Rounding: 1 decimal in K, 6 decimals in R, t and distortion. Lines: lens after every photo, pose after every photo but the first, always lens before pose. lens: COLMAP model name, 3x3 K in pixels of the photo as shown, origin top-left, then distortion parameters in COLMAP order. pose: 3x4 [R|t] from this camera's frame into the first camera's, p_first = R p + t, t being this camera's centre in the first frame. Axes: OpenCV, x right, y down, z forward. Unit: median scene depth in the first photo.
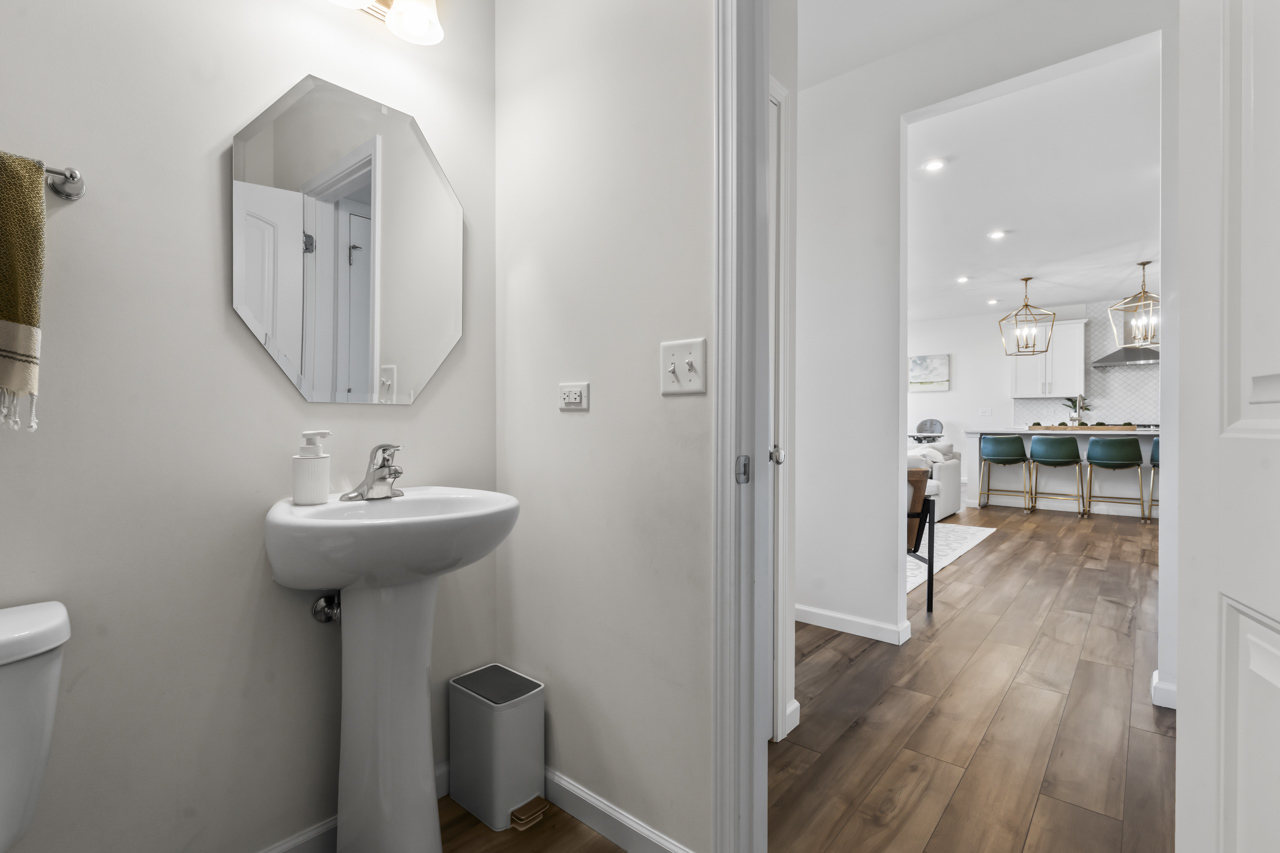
lens RADIAL K [[581.5, 0, 646.7], [0, 581.5, 425.7], [0, 0, 1]] dist [-0.002436, -0.000079]
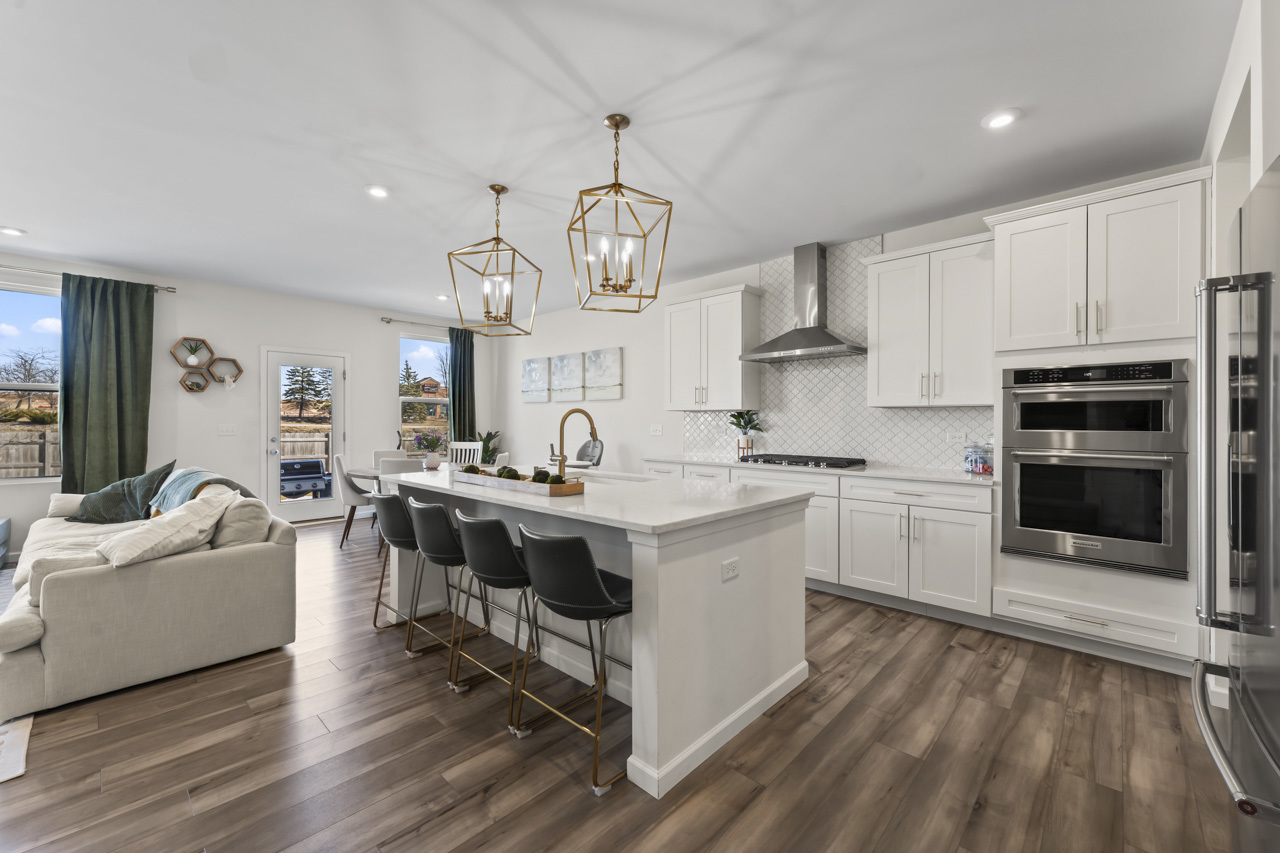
lens RADIAL K [[518.1, 0, 644.3], [0, 518.1, 420.9], [0, 0, 1]] dist [-0.002355, -0.000091]
pose [[0.999149, 0.003640, -0.041096, 0.666125], [-0.004036, 0.999946, -0.009551, -0.032102], [0.041059, 0.009709, 0.999110, 0.439070]]
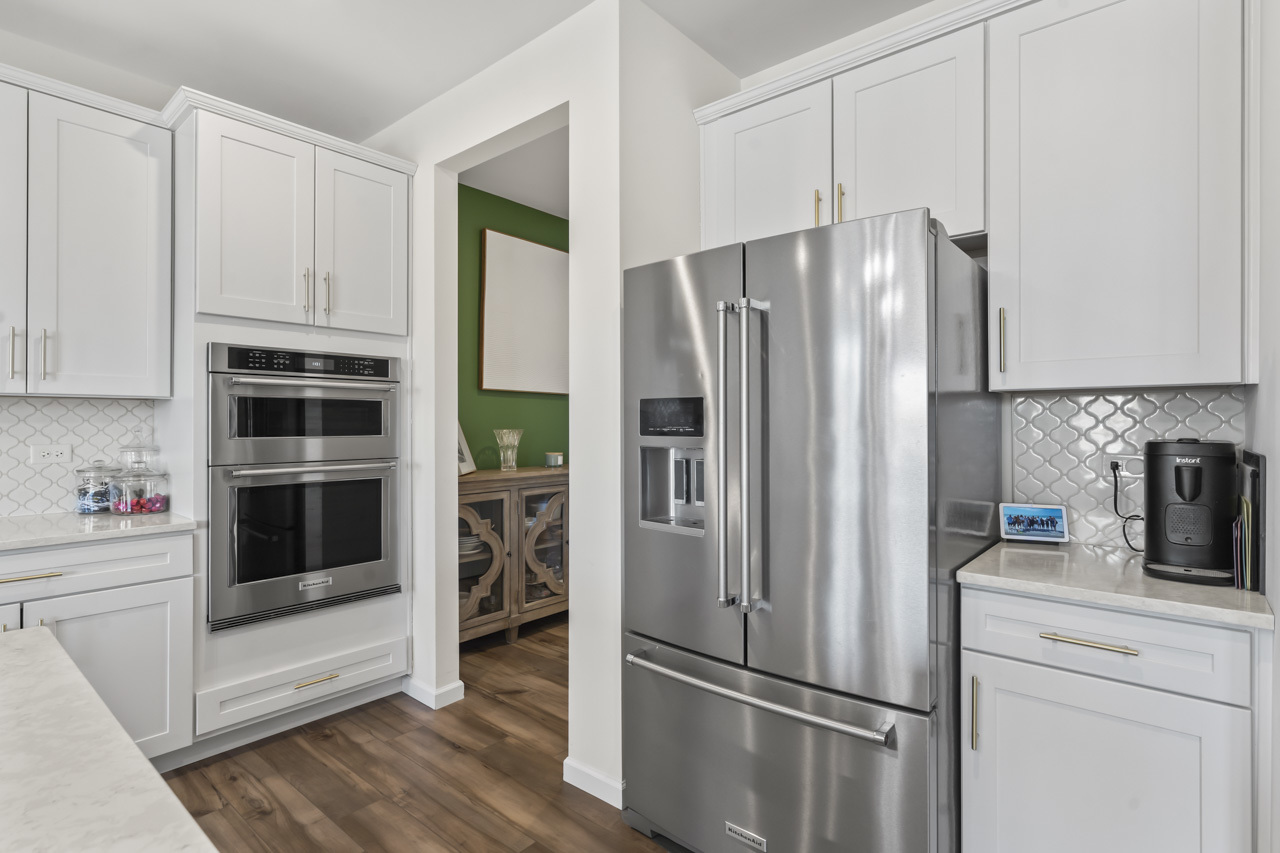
lens RADIAL K [[625.4, 0, 636.6], [0, 625.4, 420.8], [0, 0, 1]] dist [-0.012089, -0.000357]
pose [[-0.007561, 0.002891, 0.999967, 0.625492], [0.008568, 0.999959, -0.002826, -0.035722], [-0.999935, 0.008546, -0.007585, 0.624937]]
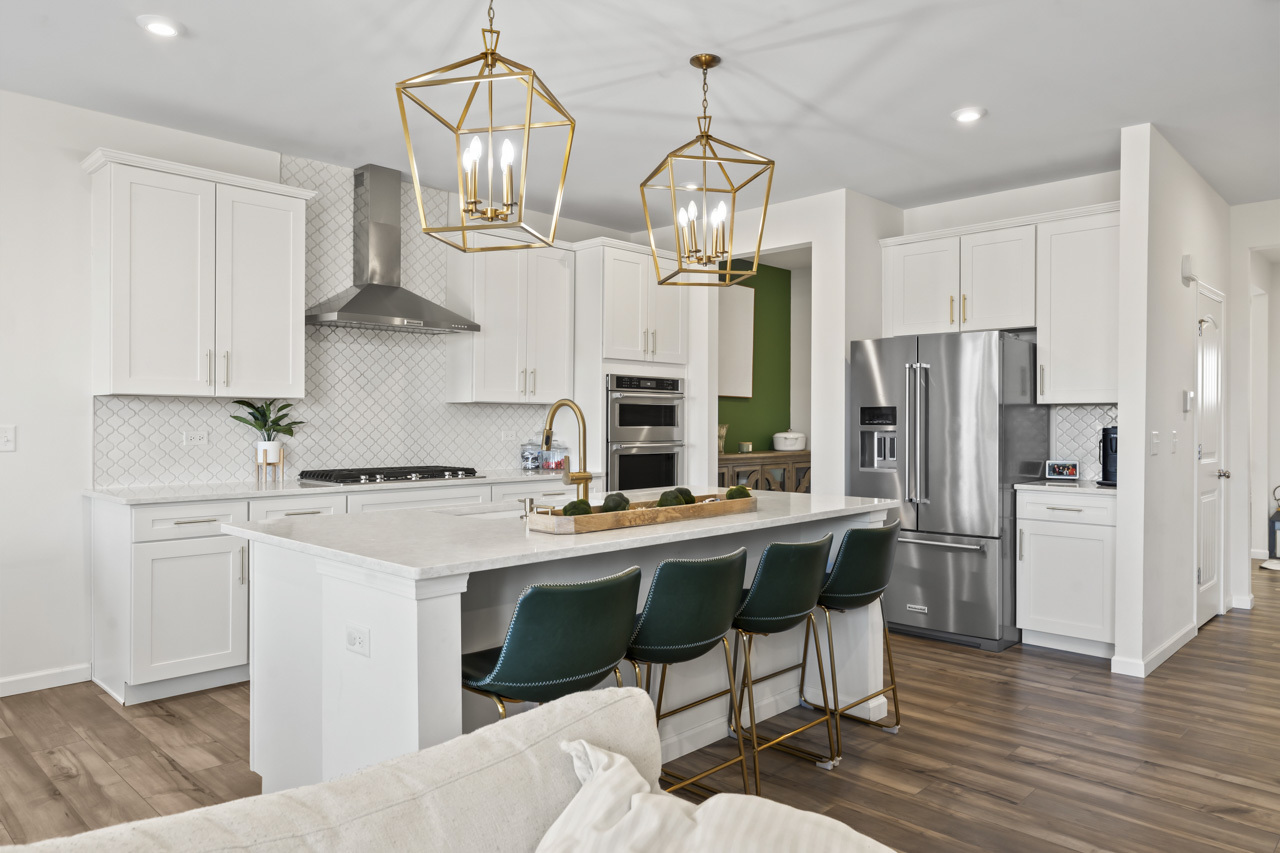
lens RADIAL K [[848.9, 0, 635.1], [0, 848.9, 424.6], [0, 0, 1]] dist [0.005217, 0.004017]
pose [[0.060051, -0.002121, 0.998193, 0.220116], [0.004564, 0.999988, 0.001850, -0.033327], [-0.998185, 0.004445, 0.060060, 0.750235]]
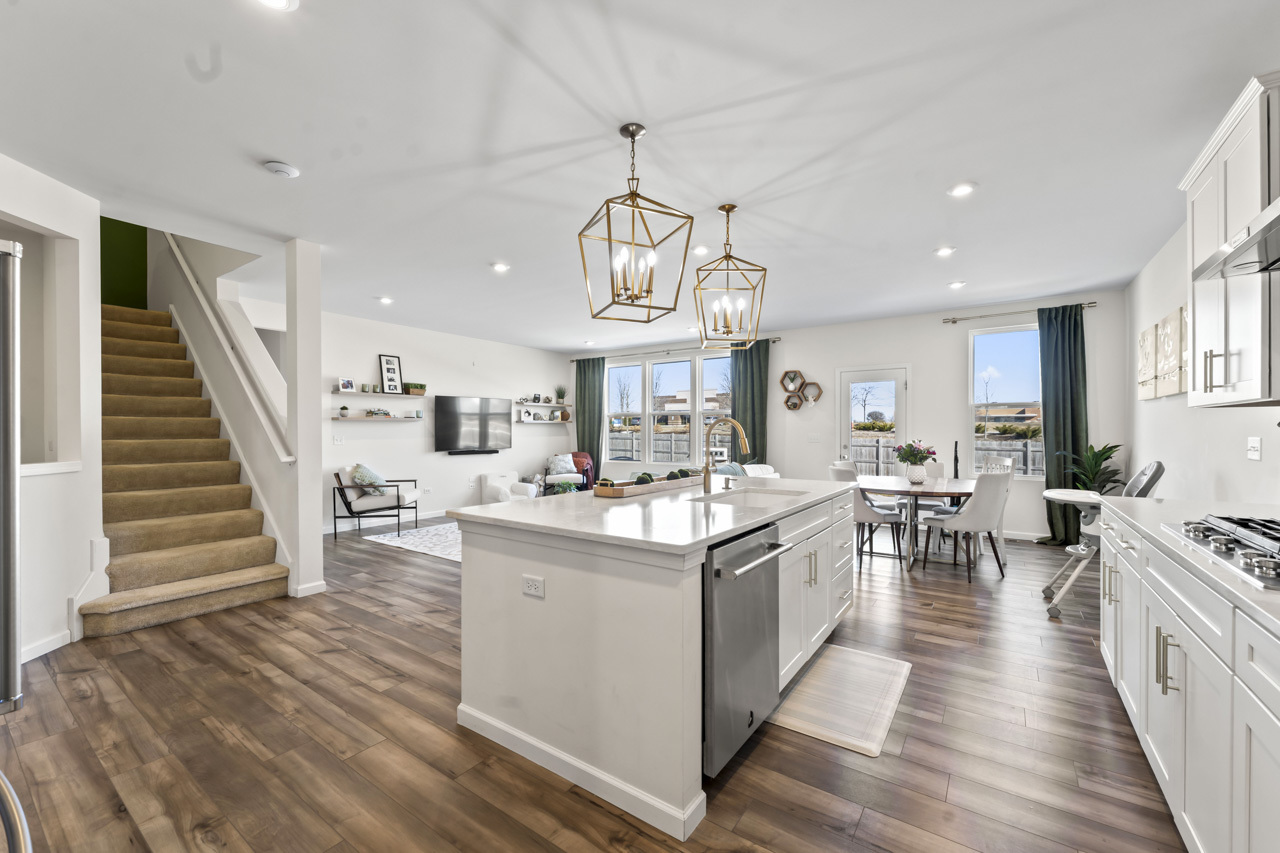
lens RADIAL K [[518.1, 0, 633.6], [0, 518.1, 432.6], [0, 0, 1]] dist [-0.002355, -0.000091]
pose [[0.084020, 0.005806, -0.996447, 0.939908], [-0.006608, 0.999964, 0.005270, -0.035844], [0.996442, 0.006142, 0.084055, 0.716139]]
